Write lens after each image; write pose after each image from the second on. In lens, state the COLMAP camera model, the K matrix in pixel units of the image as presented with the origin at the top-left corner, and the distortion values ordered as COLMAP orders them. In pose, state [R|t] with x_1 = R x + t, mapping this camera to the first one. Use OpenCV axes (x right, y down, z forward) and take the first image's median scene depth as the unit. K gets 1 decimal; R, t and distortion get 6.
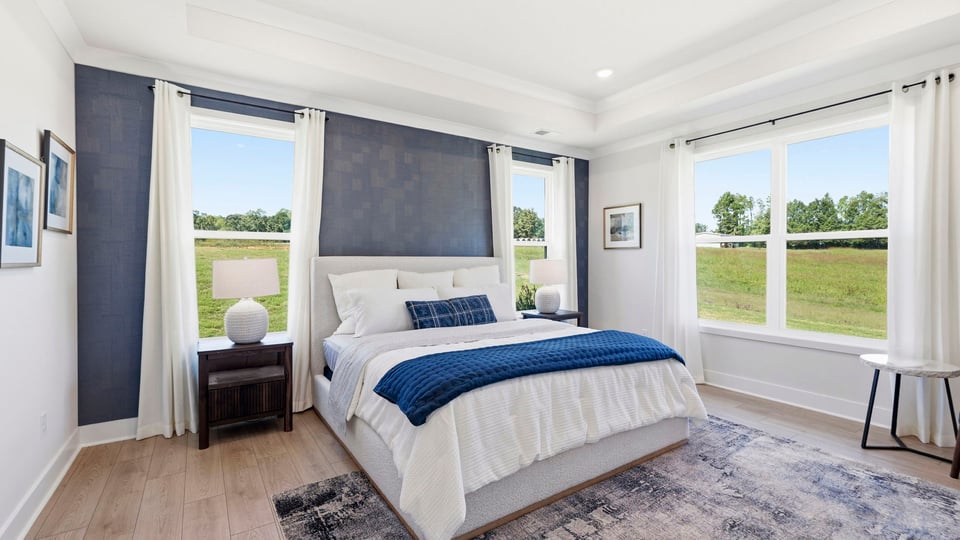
lens RADIAL K [[413.2, 0, 477.7], [0, 413.2, 258.9], [0, 0, 1]] dist [0.000667, 0.000000]
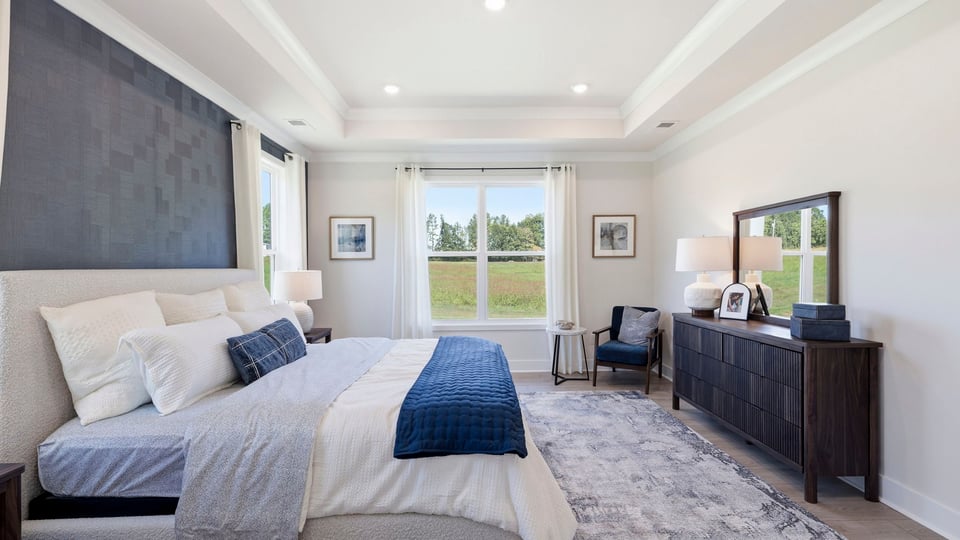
lens RADIAL K [[413.2, 0, 477.7], [0, 413.2, 258.9], [0, 0, 1]] dist [0.000667, 0.000000]
pose [[0.532762, 0.015293, 0.846127, -0.357993], [0.005441, 0.999754, -0.021496, -0.003174], [-0.846248, 0.016056, 0.532548, 0.224361]]
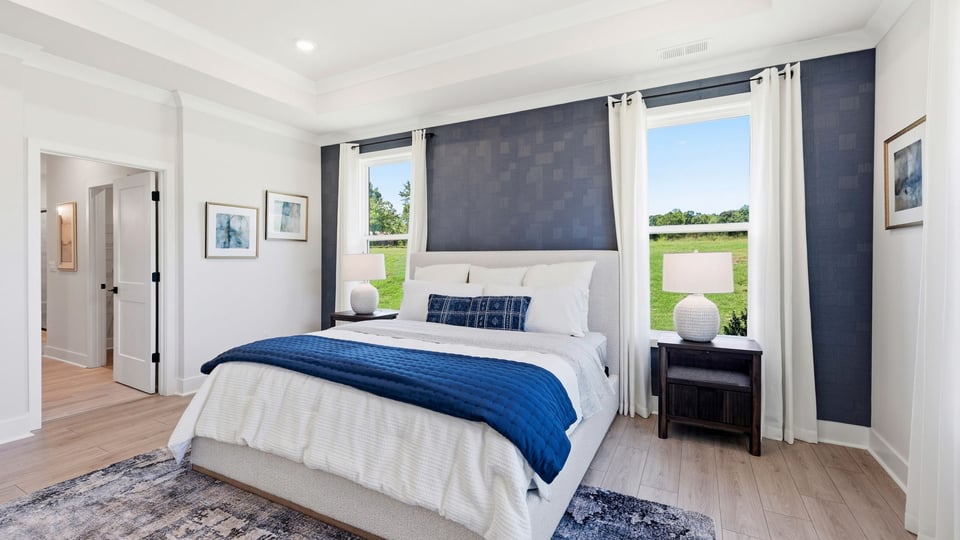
lens RADIAL K [[435.2, 0, 454.2], [0, 435.2, 252.0], [0, 0, 1]] dist [0.002732, 0.000441]
pose [[0.457889, -0.008840, -0.888966, 0.580408], [0.007921, 0.999951, -0.005863, 0.001470], [0.888974, -0.004357, 0.457936, 0.379877]]
